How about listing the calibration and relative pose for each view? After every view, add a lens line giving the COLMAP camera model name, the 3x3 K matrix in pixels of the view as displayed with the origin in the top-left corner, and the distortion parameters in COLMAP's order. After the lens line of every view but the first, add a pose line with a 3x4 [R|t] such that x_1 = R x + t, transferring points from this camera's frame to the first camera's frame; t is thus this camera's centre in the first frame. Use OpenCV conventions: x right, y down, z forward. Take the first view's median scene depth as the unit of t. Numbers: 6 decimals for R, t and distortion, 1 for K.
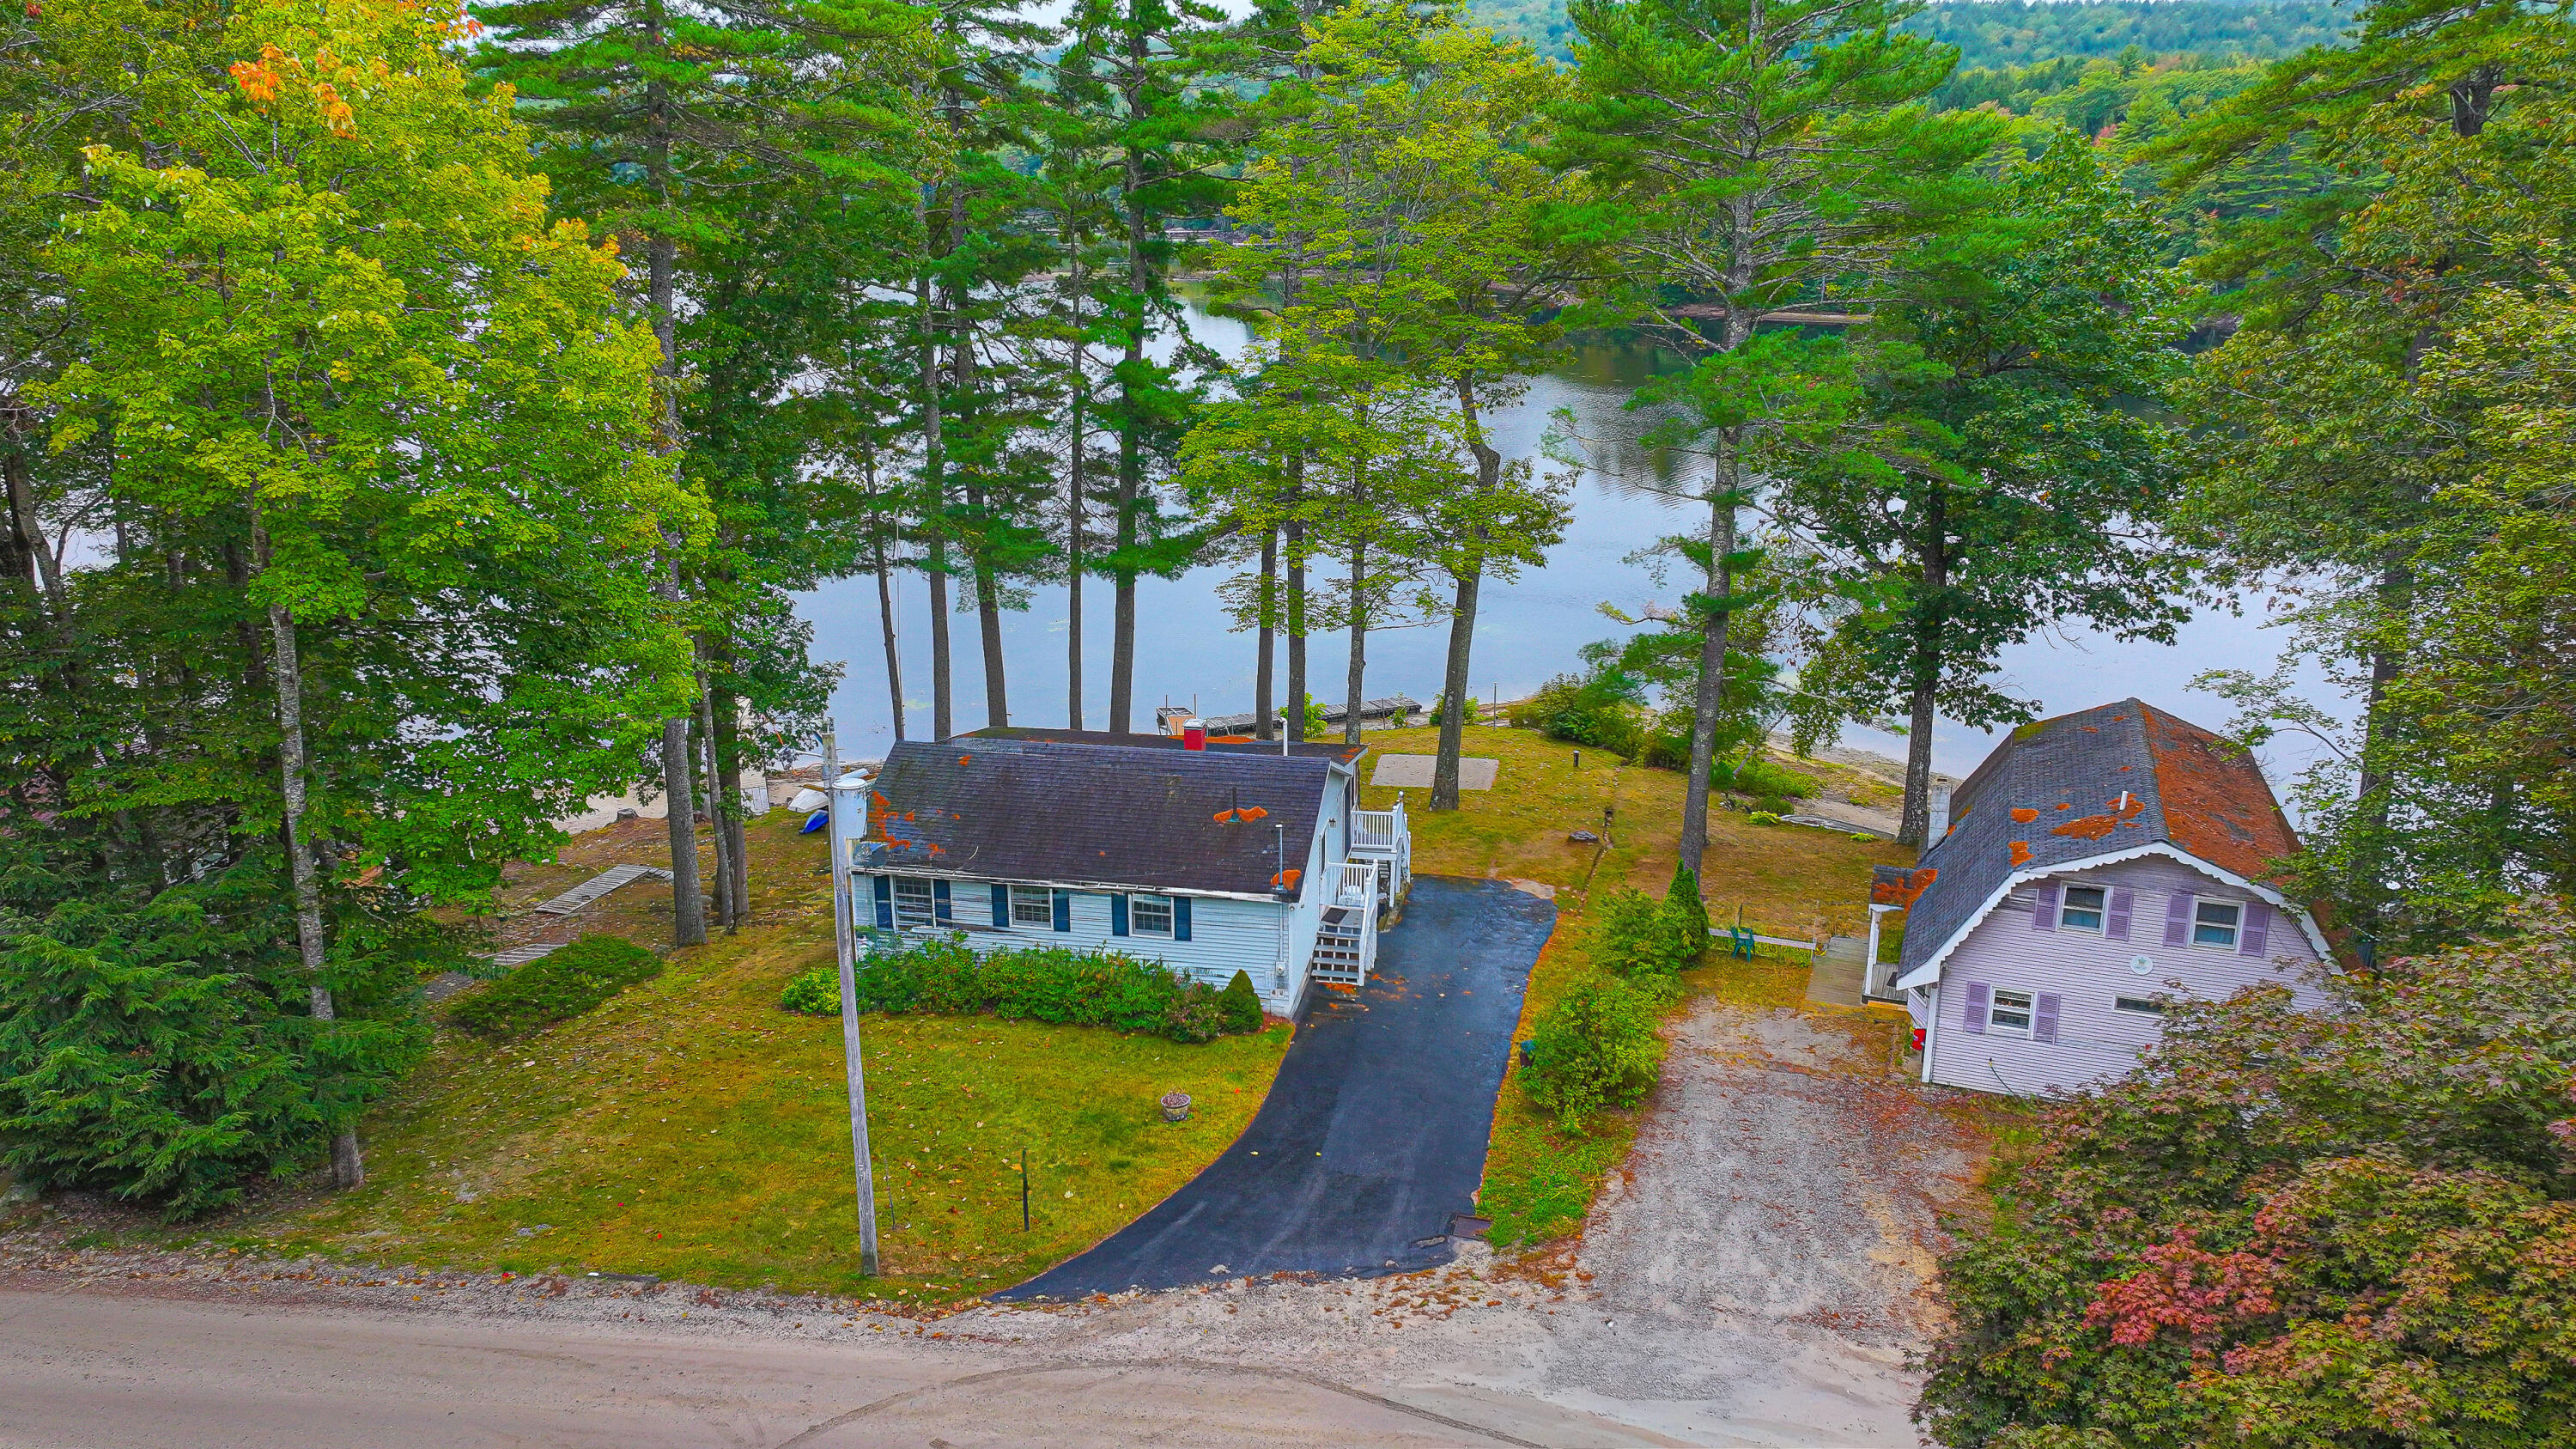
lens RADIAL K [[1822.4, 0, 1297.6], [0, 1822.4, 717.4], [0, 0, 1]] dist [-0.001045, 0.005329]
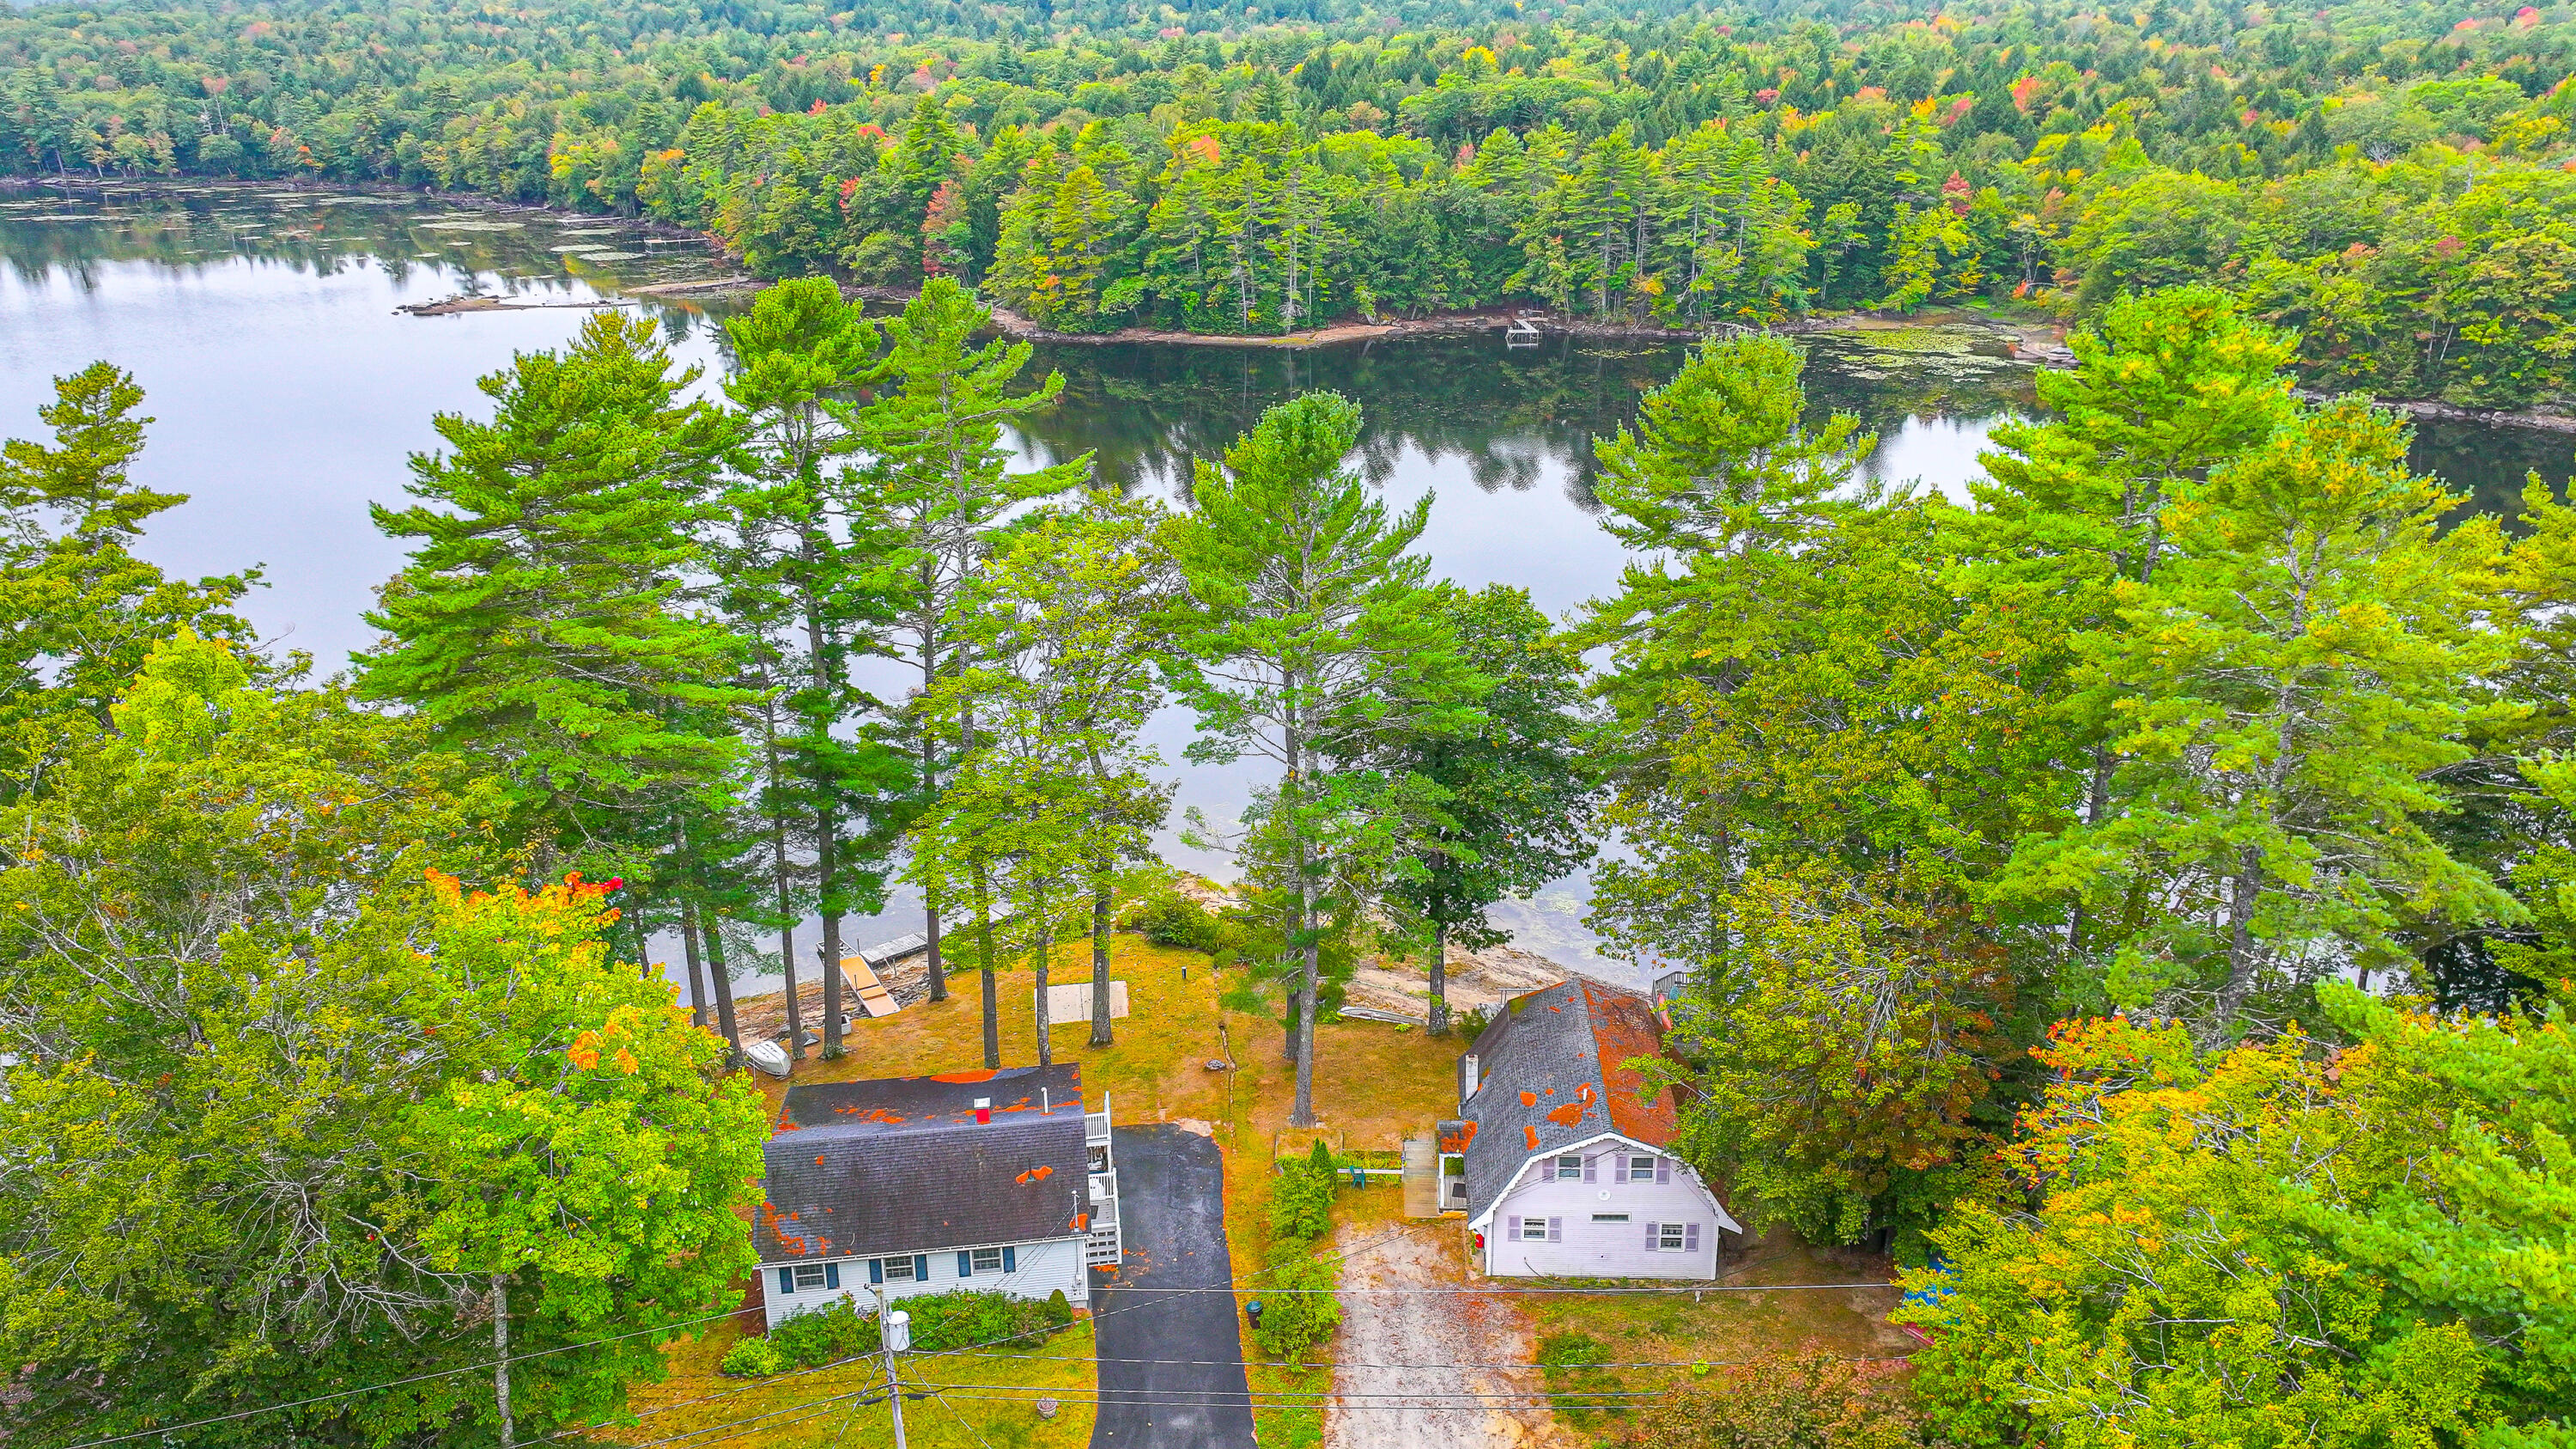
lens RADIAL K [[1822.4, 0, 1308.8], [0, 1822.4, 714.3], [0, 0, 1]] dist [-0.001045, 0.005329]
pose [[0.946661, -0.113518, 0.301575, -0.226014], [0.097673, 0.992950, 0.067162, -0.396987], [-0.307073, -0.034124, 0.951074, -0.450036]]
